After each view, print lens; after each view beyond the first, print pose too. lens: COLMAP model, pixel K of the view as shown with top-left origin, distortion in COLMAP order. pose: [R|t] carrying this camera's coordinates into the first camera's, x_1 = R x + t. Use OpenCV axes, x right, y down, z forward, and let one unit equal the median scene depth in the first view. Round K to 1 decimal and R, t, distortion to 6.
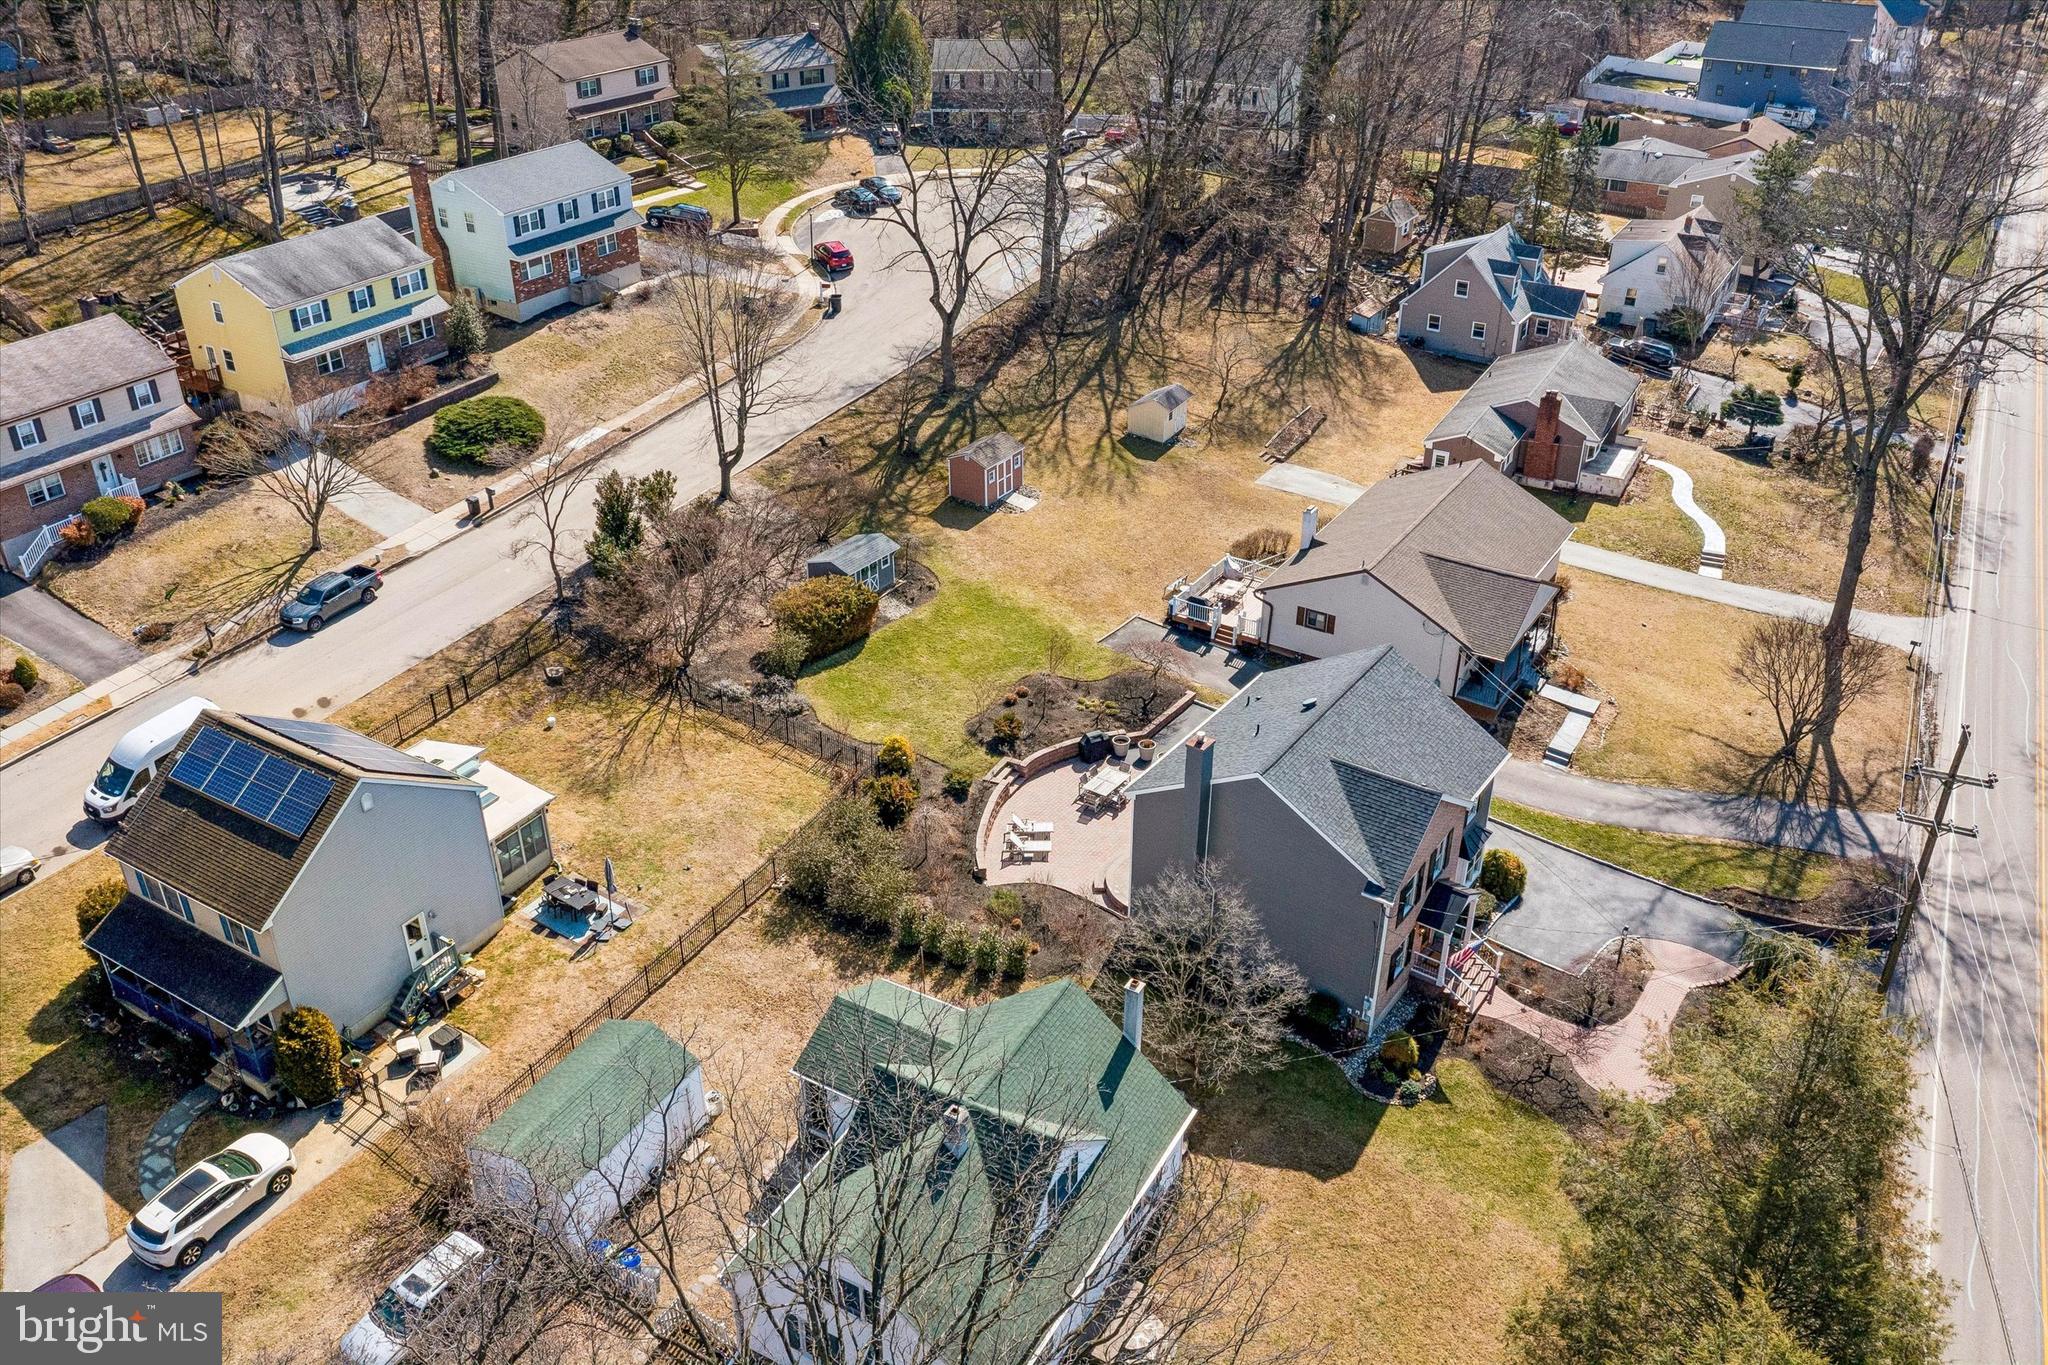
lens RADIAL K [[1625.6, 0, 1015.7], [0, 1625.6, 673.1], [0, 0, 1]] dist [-0.031490, 0.014759]
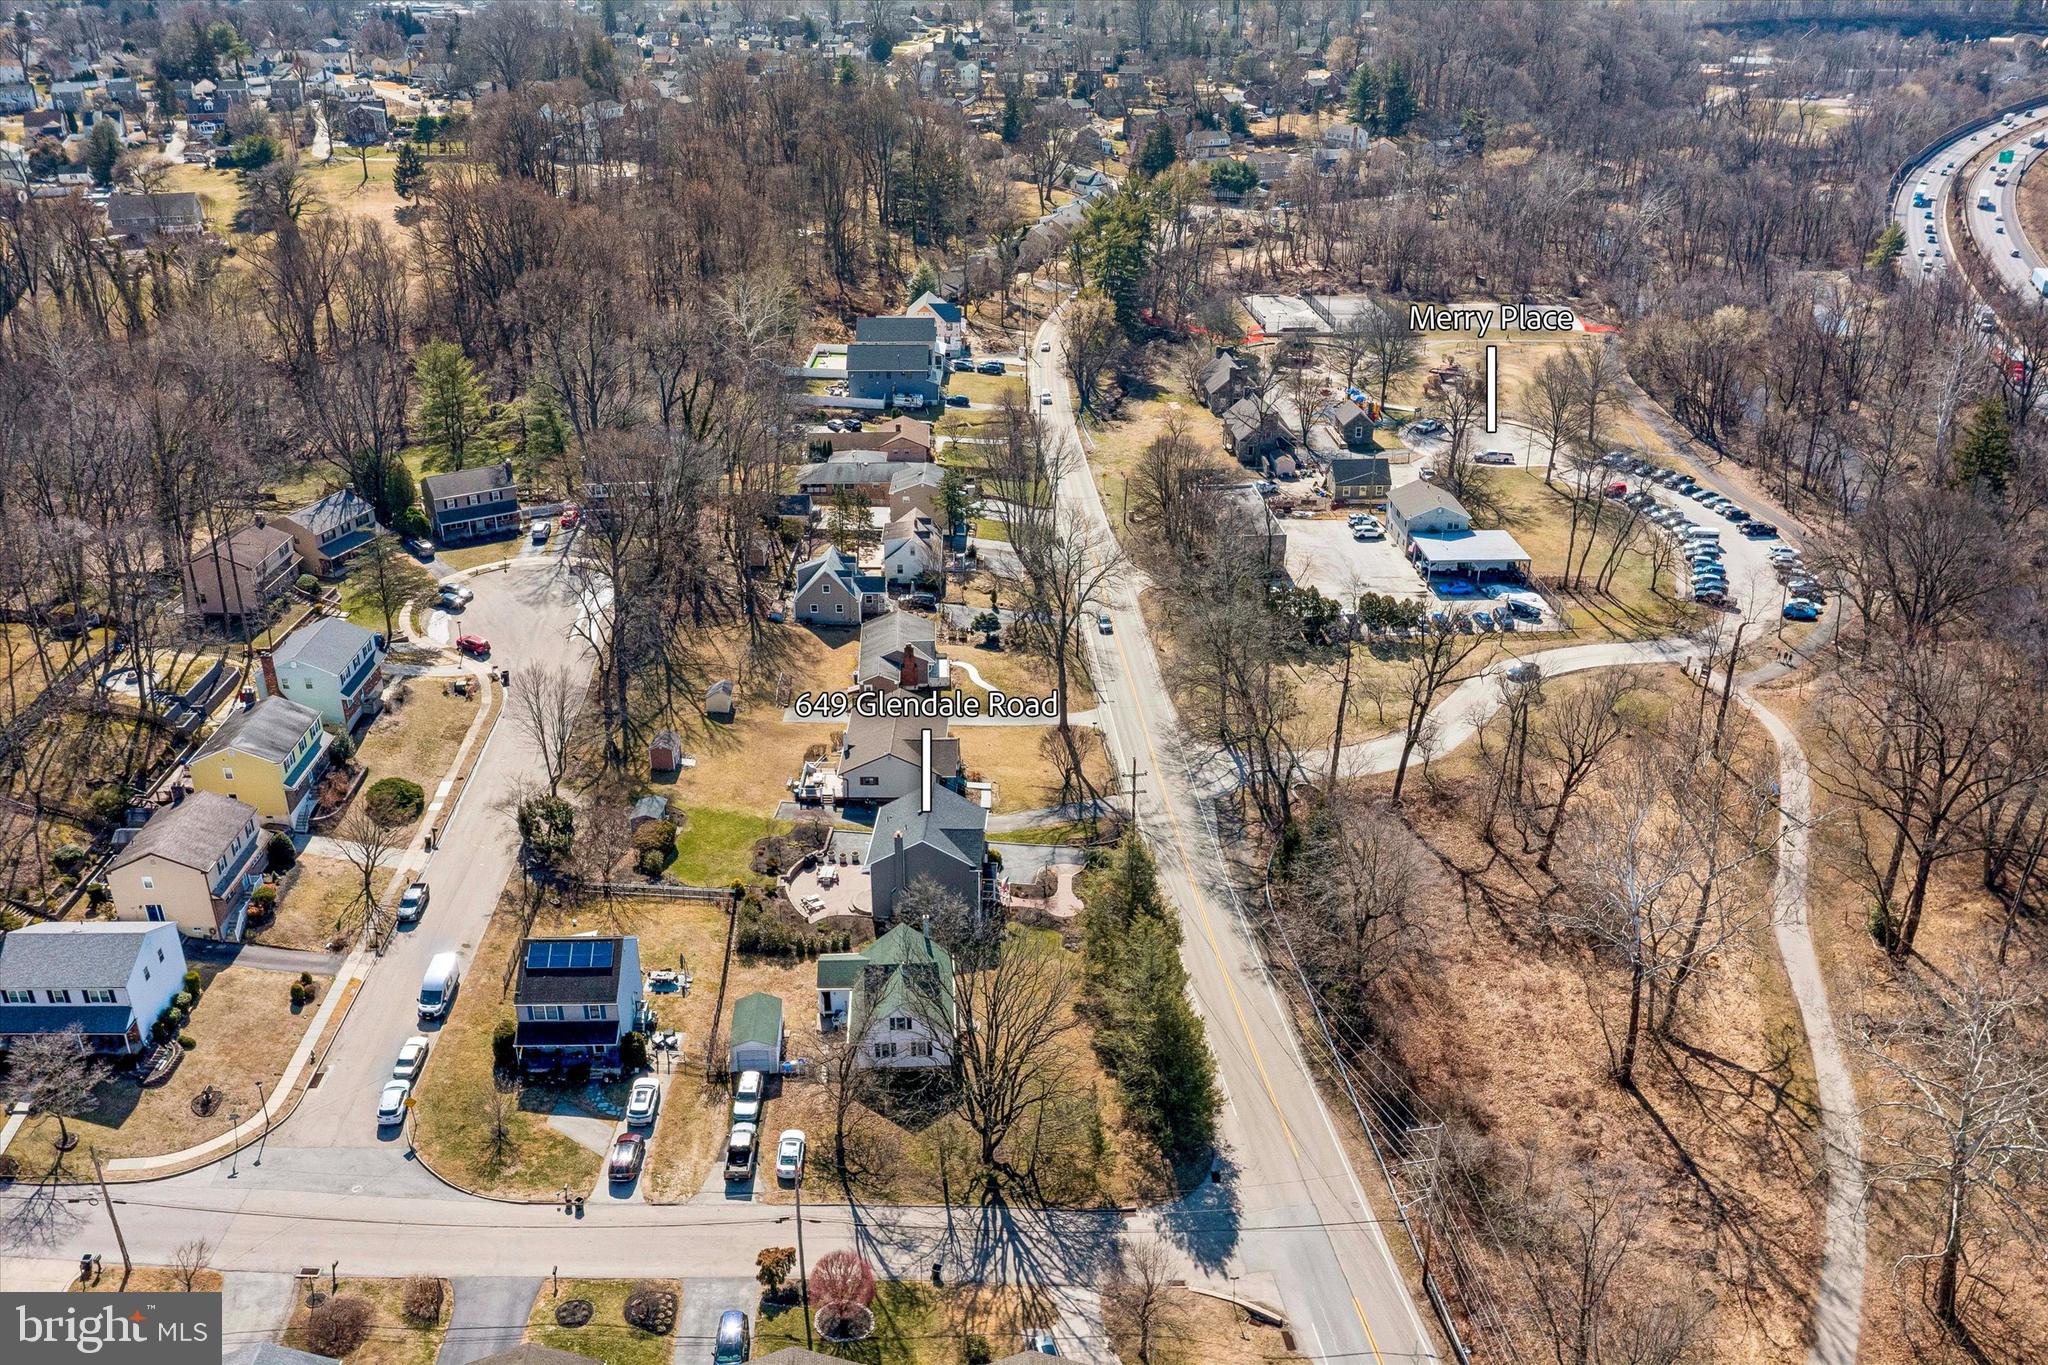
lens RADIAL K [[1625.6, 0, 1017.3], [0, 1625.6, 694.8], [0, 0, 1]] dist [-0.031490, 0.014759]
pose [[0.842966, -0.232954, 0.484913, -0.651171], [0.267513, 0.963552, -0.002147, -0.082236], [-0.466738, 0.131530, 0.874560, -0.983907]]
